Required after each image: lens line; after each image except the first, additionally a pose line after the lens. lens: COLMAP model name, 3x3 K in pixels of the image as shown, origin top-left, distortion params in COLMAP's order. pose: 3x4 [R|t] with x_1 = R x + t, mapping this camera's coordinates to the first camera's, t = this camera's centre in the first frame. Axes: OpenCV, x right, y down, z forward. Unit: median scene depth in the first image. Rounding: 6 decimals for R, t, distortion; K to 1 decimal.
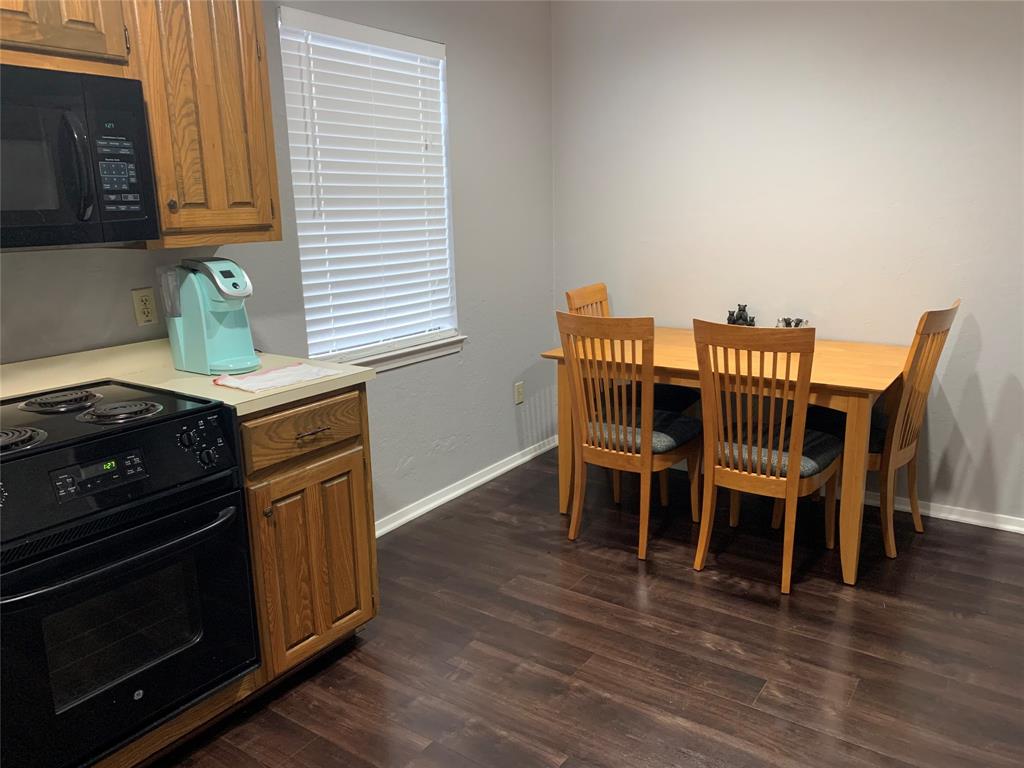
lens RADIAL K [[781.2, 0, 515.1], [0, 781.2, 383.3], [0, 0, 1]] dist [0.011680, 0.001407]
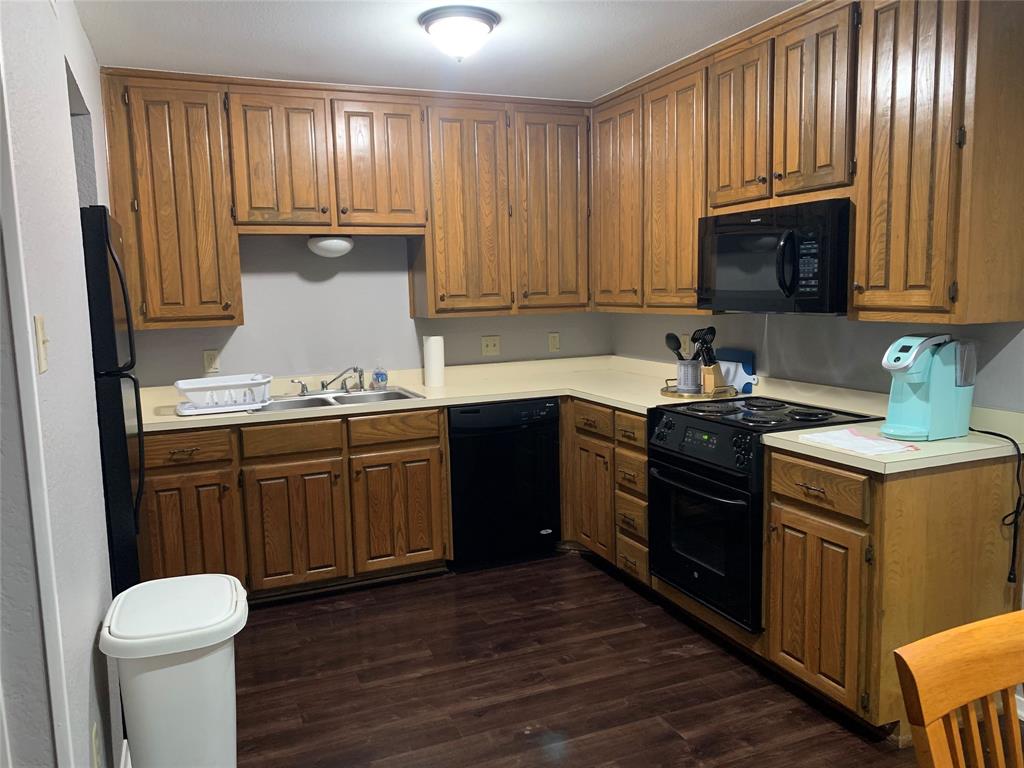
lens RADIAL K [[781.2, 0, 513.2], [0, 781.2, 384.0], [0, 0, 1]] dist [0.011680, 0.001407]
pose [[-0.527572, 0.140443, -0.837821, 0.919446], [-0.157042, 0.953118, 0.258659, -0.313168], [0.834869, 0.268034, -0.480783, 1.165871]]
